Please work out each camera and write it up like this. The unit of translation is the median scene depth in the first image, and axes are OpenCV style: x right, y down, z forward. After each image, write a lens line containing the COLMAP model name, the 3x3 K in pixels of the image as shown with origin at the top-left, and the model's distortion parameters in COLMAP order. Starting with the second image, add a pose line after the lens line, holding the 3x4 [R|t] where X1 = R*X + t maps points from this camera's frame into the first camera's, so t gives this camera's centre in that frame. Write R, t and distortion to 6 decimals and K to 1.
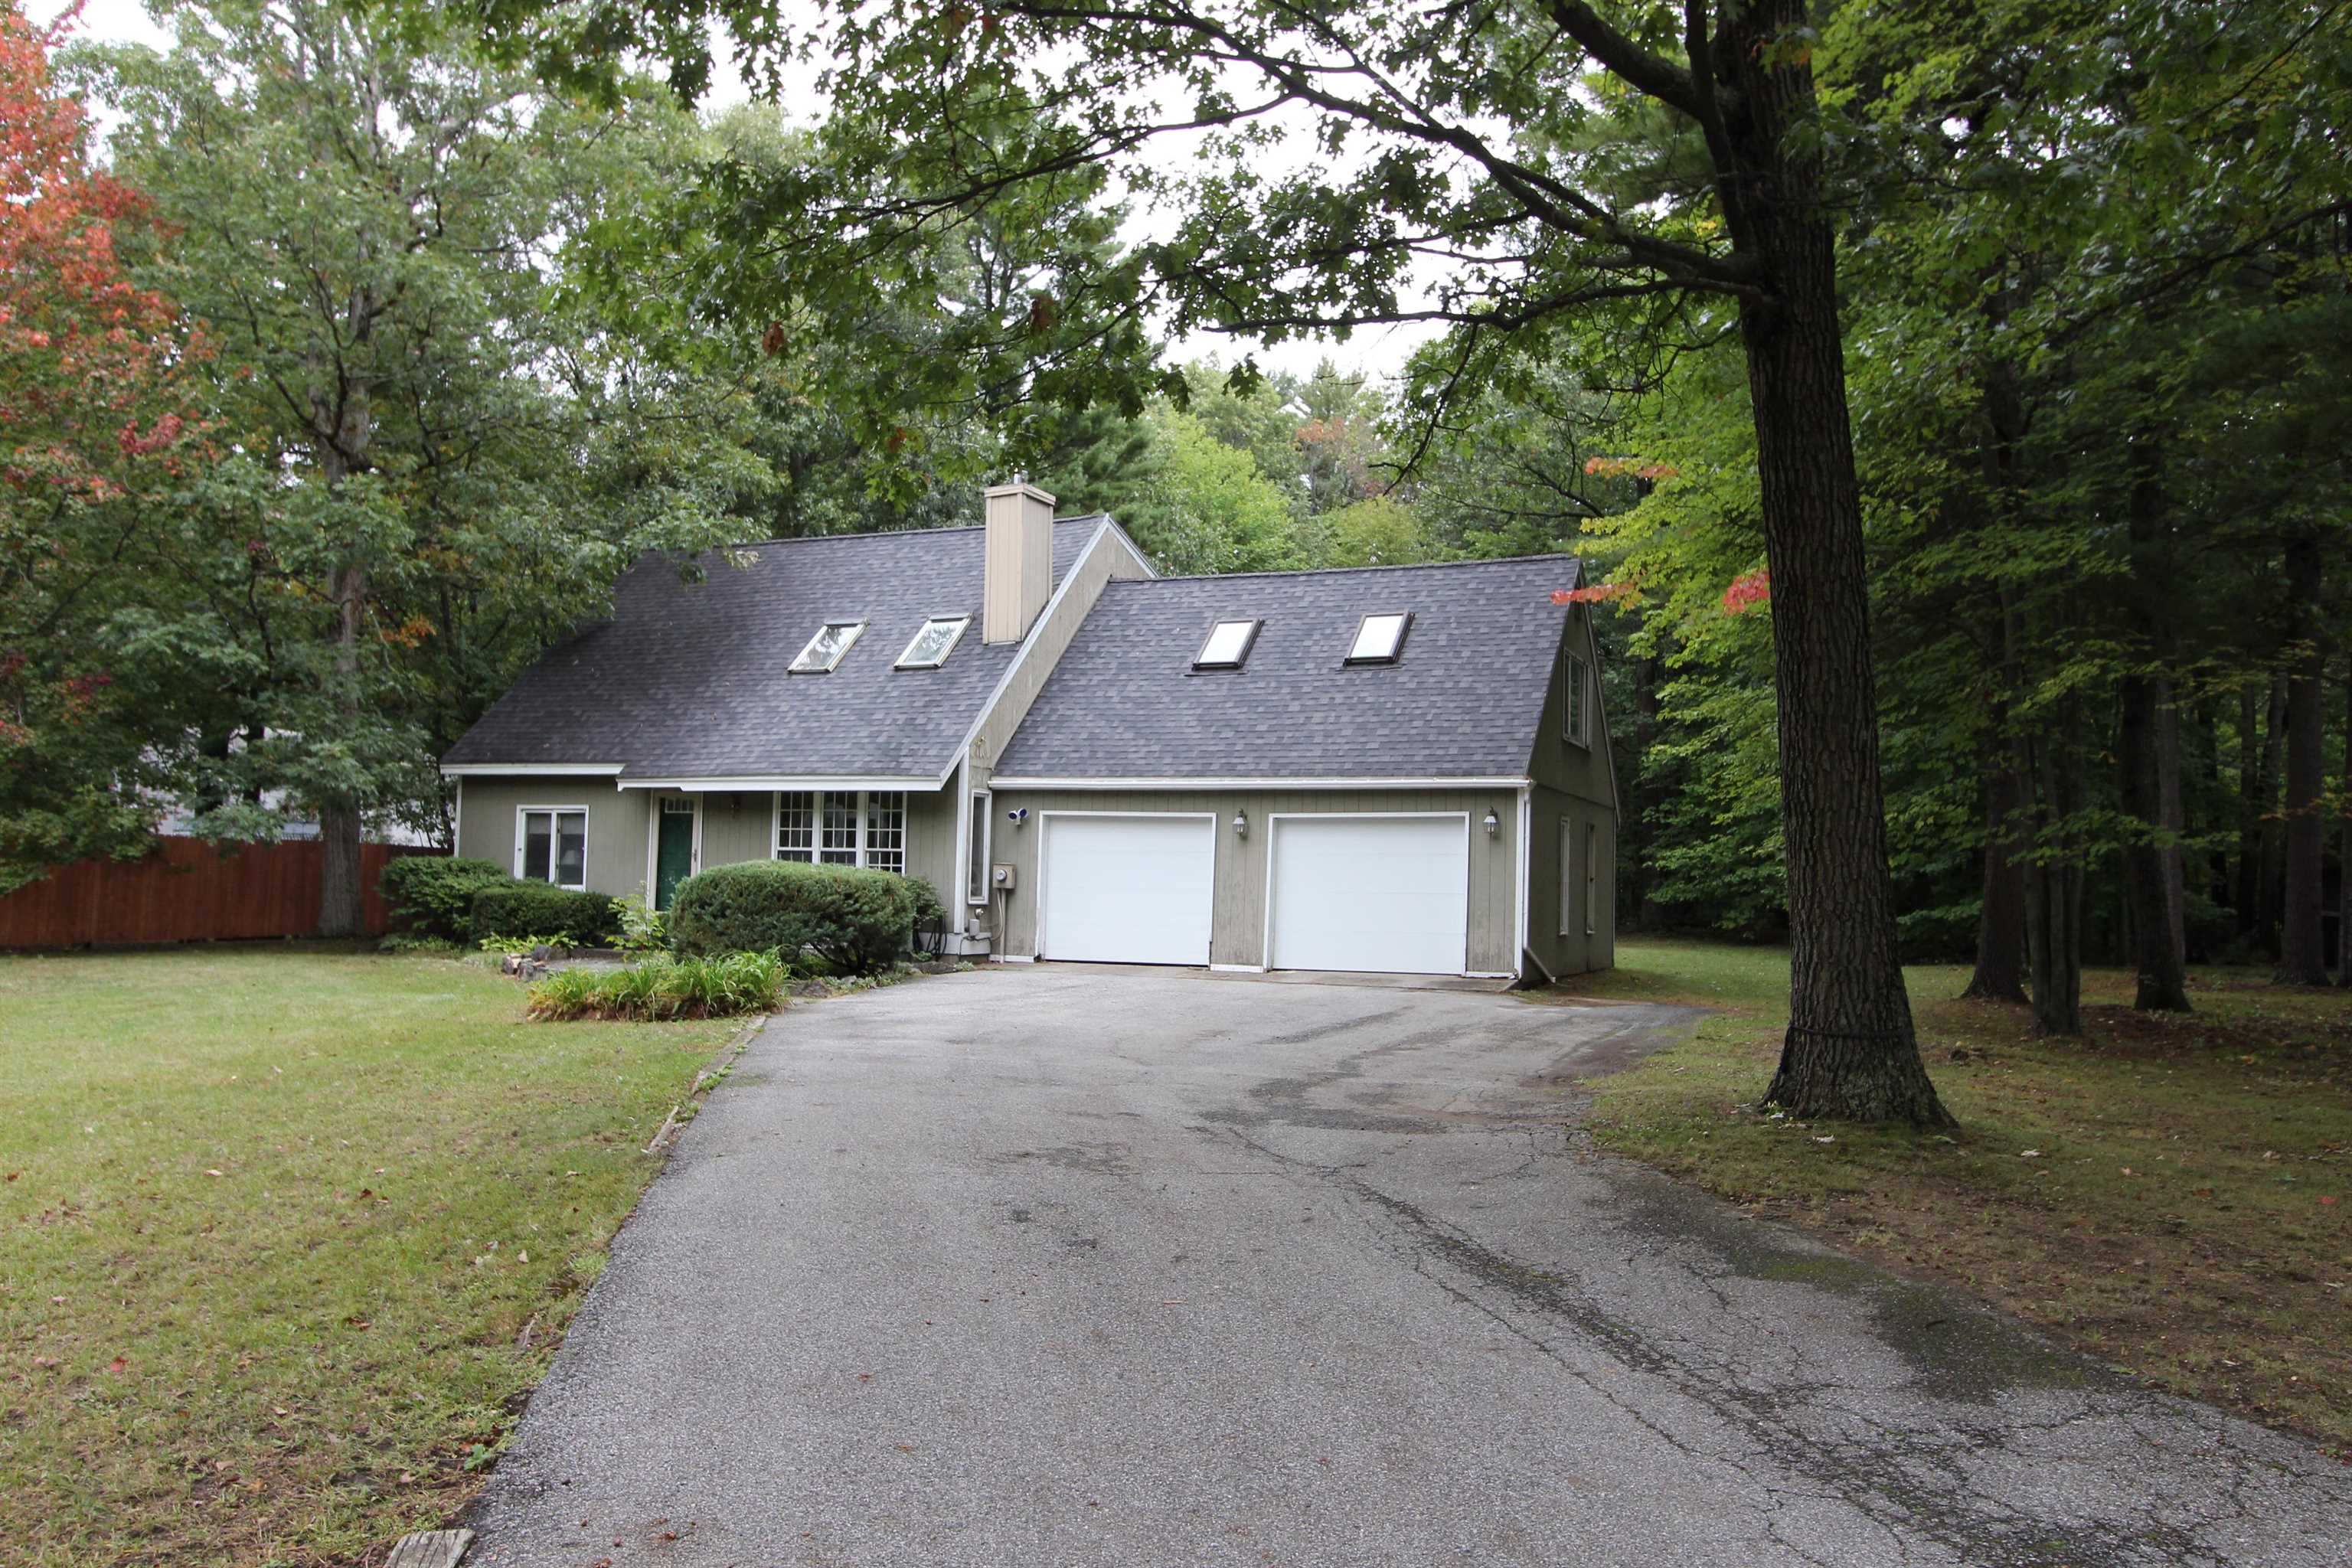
lens RADIAL K [[1733.4, 0, 1178.0], [0, 1733.4, 780.8], [0, 0, 1]] dist [-0.002331, 0.001062]
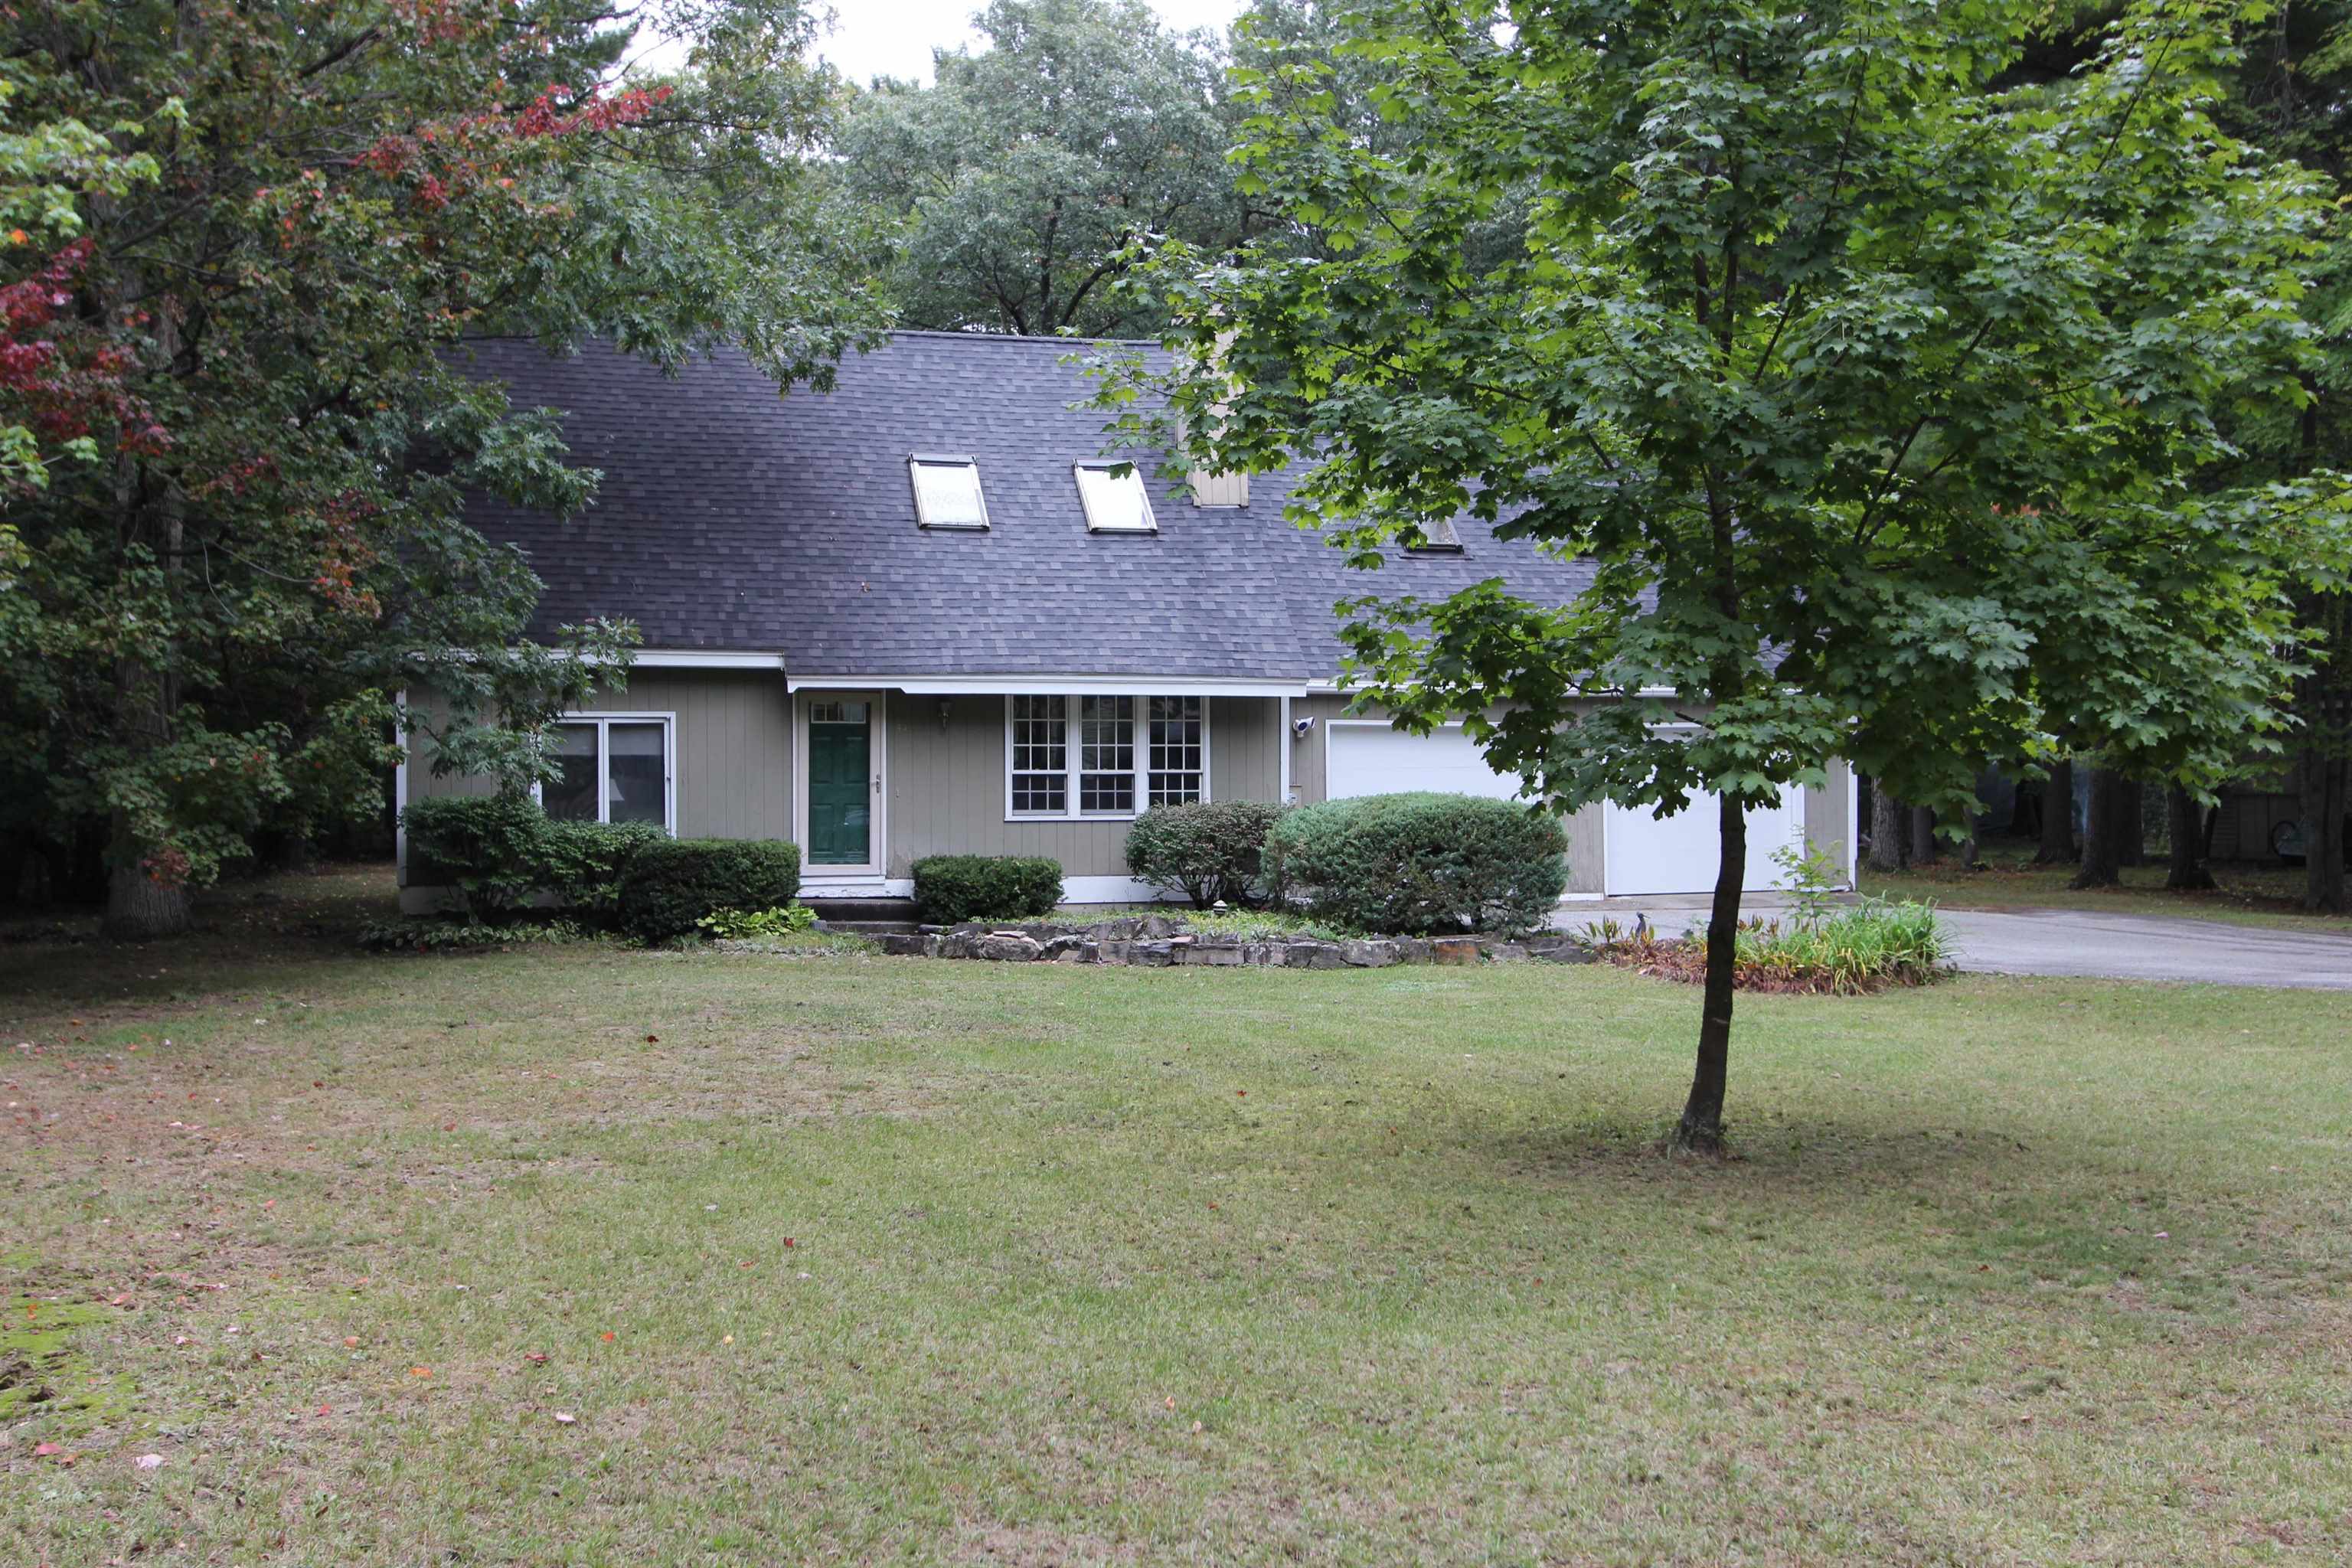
lens RADIAL K [[2254.5, 0, 1178.8], [0, 2254.5, 790.1], [0, 0, 1]] dist [0.016626, 0.000000]
pose [[0.780374, -0.025030, 0.624812, -0.796087], [-0.017909, 0.997894, 0.062343, -0.014735], [-0.625057, -0.059841, 0.778282, 0.212133]]
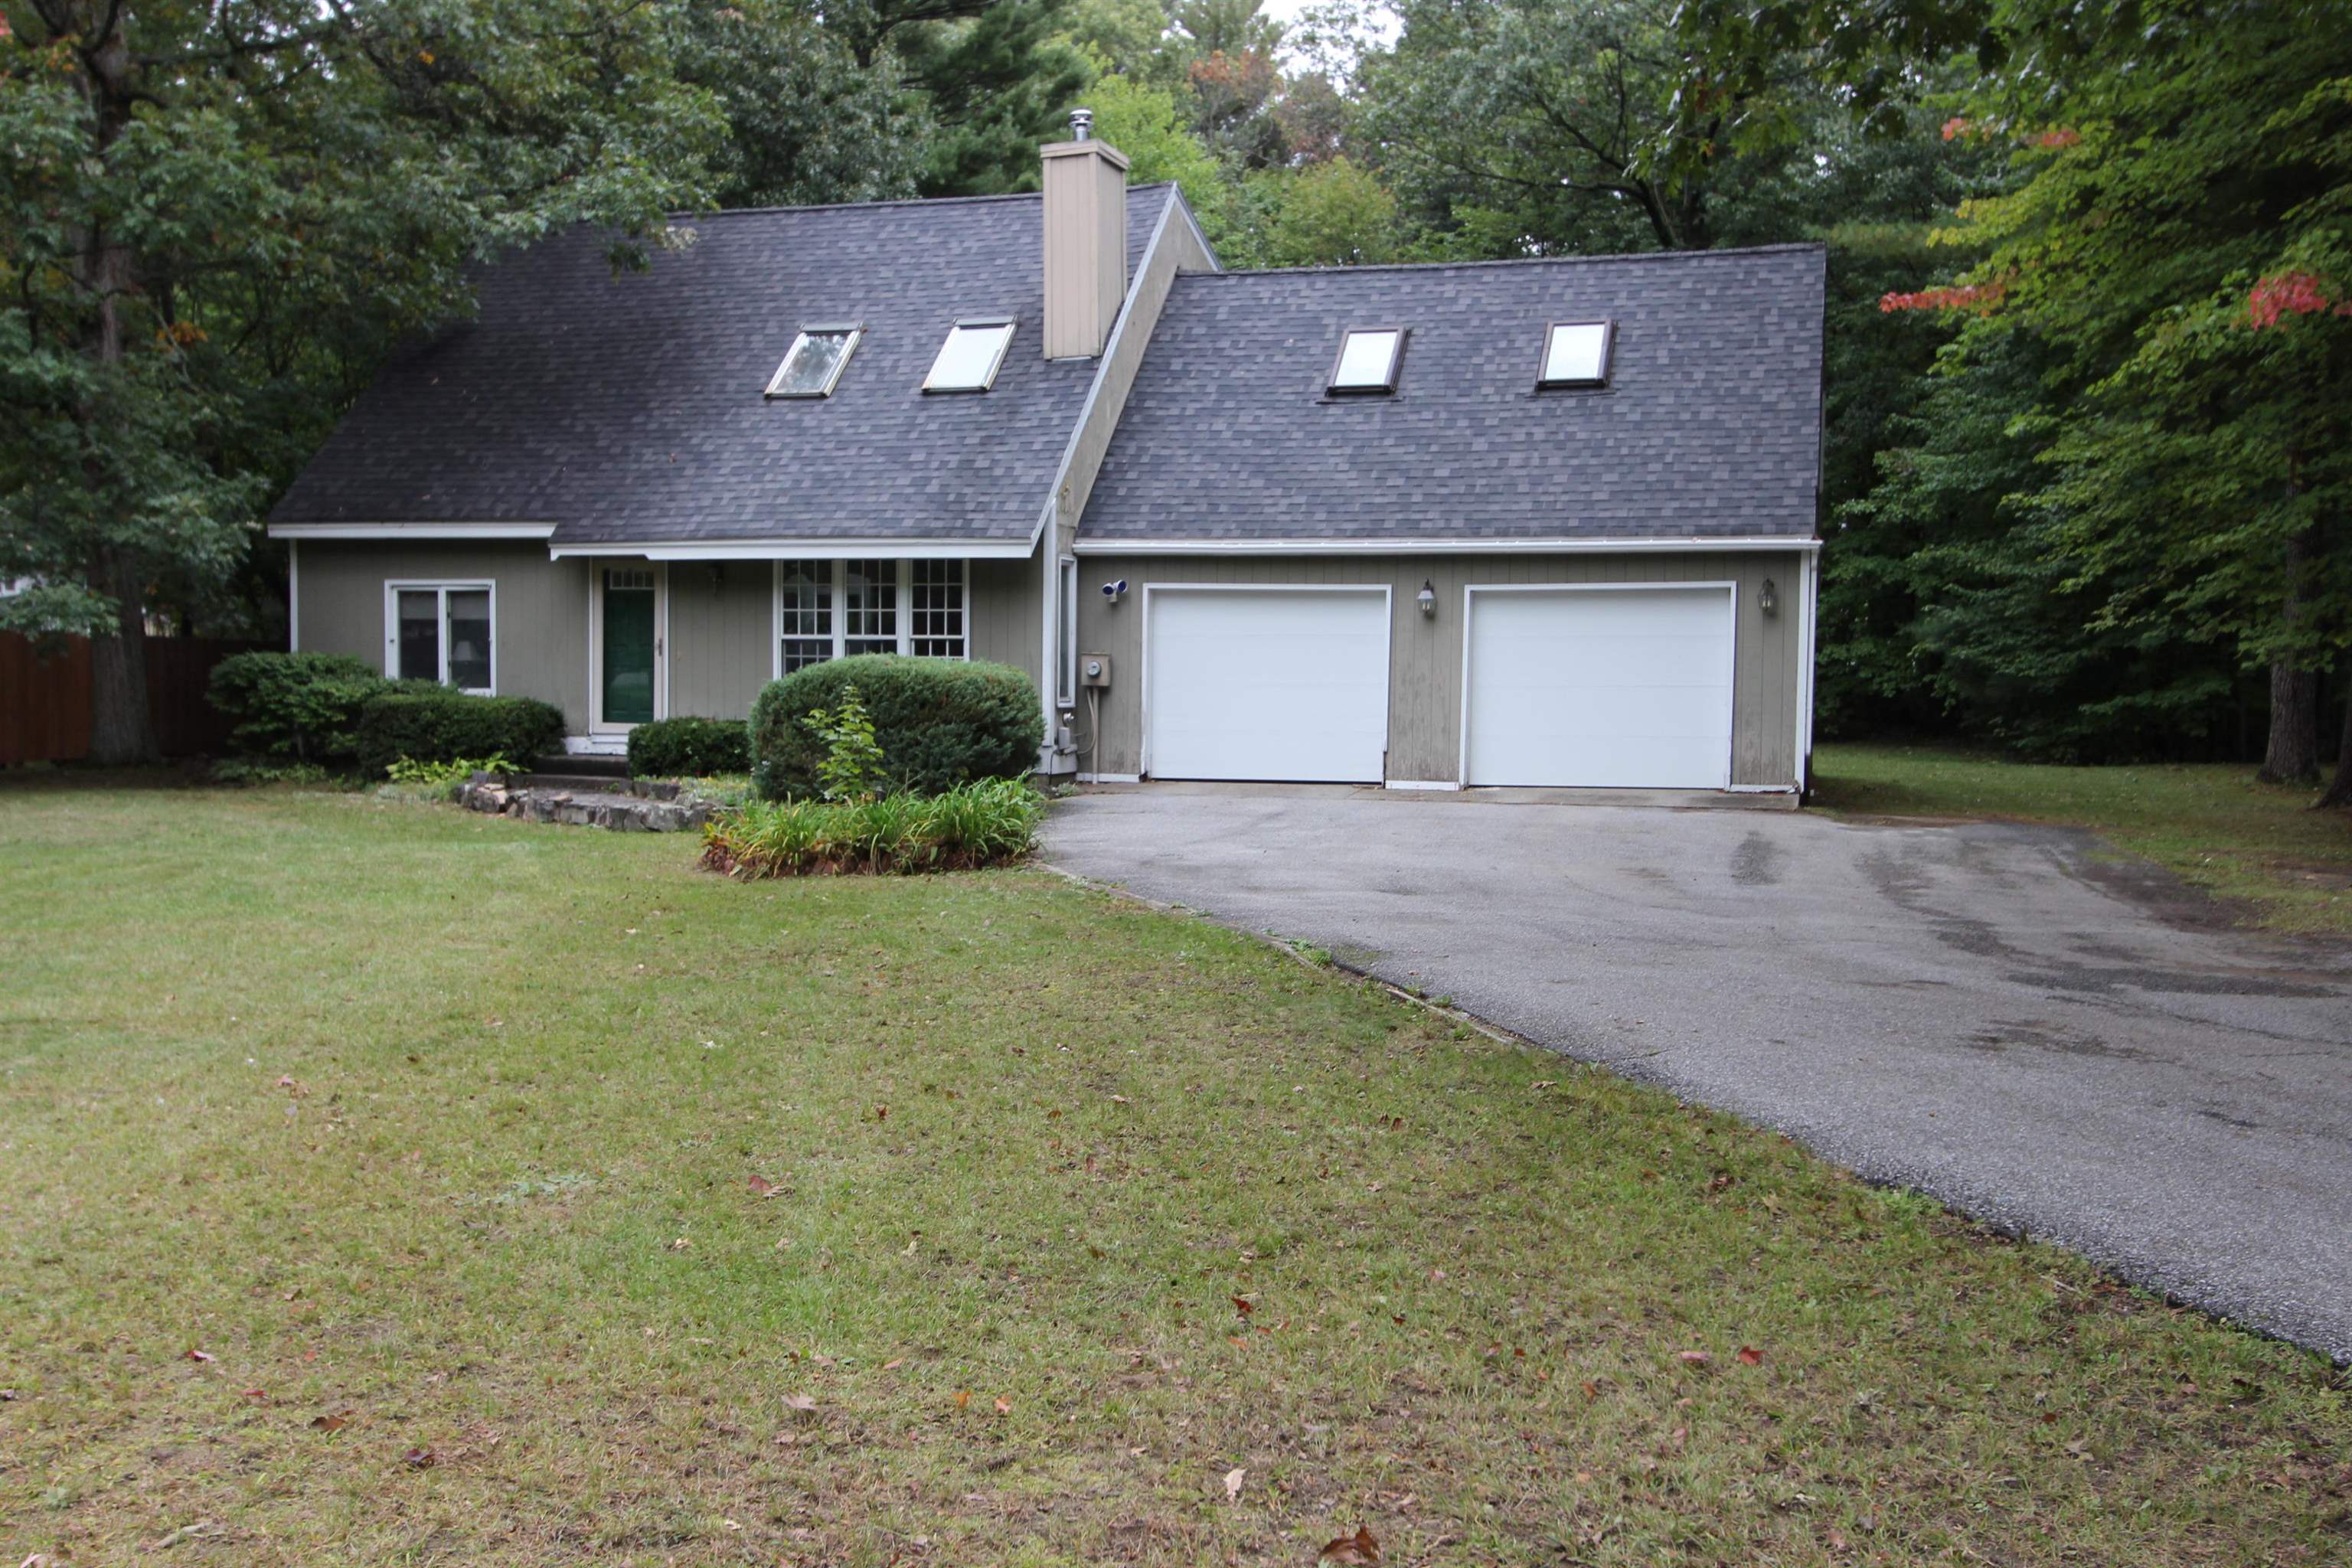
lens RADIAL K [[2254.5, 0, 1177.5], [0, 2254.5, 781.6], [0, 0, 1]] dist [0.016626, 0.000000]
pose [[0.992505, -0.018187, 0.120843, -0.184966], [0.004851, 0.993948, 0.109741, -0.004770], [-0.122108, -0.108333, 0.986587, 0.015318]]
